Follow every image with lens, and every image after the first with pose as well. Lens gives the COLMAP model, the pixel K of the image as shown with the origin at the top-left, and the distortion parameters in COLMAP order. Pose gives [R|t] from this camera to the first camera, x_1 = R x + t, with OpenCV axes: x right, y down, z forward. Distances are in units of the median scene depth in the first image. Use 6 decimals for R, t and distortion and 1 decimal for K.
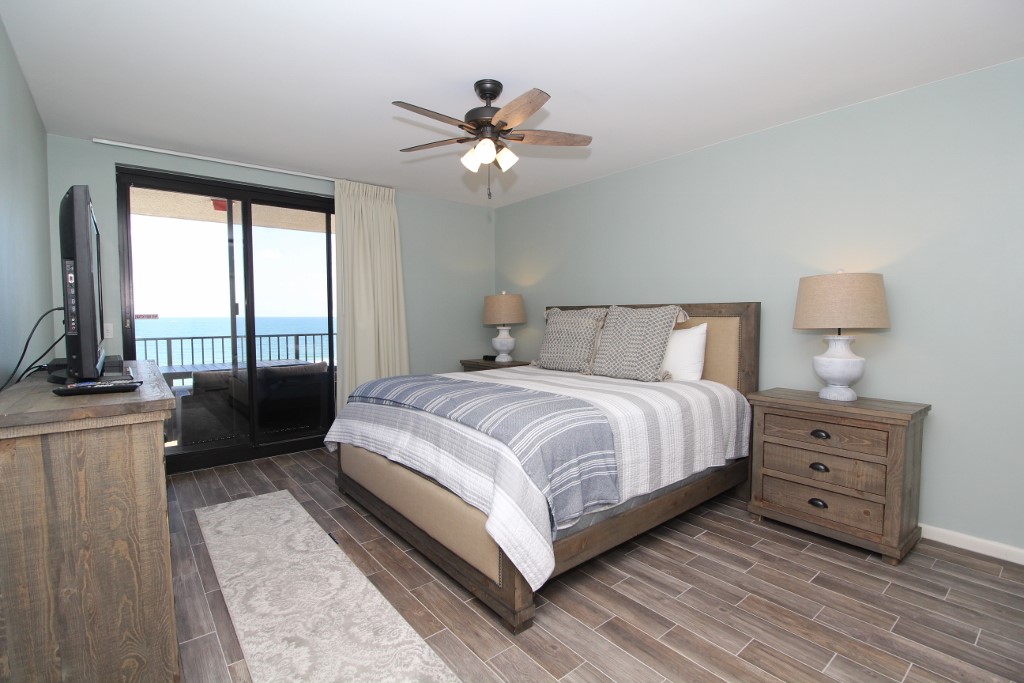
lens RADIAL K [[475.6, 0, 507.6], [0, 475.6, 341.2], [0, 0, 1]] dist [0.000059, -0.013153]
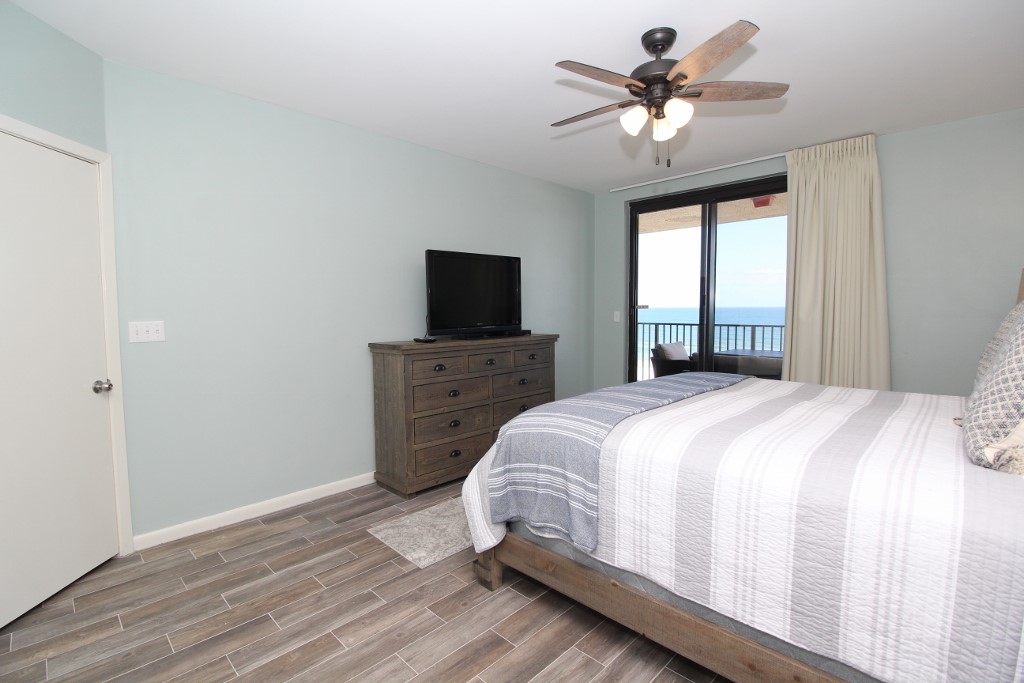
lens RADIAL K [[475.6, 0, 507.6], [0, 475.6, 341.2], [0, 0, 1]] dist [0.000059, -0.013153]
pose [[0.103375, 0.072478, -0.991998, 0.591356], [-0.049762, 0.996470, 0.067619, -0.027604], [0.993397, 0.042374, 0.106617, 0.480307]]
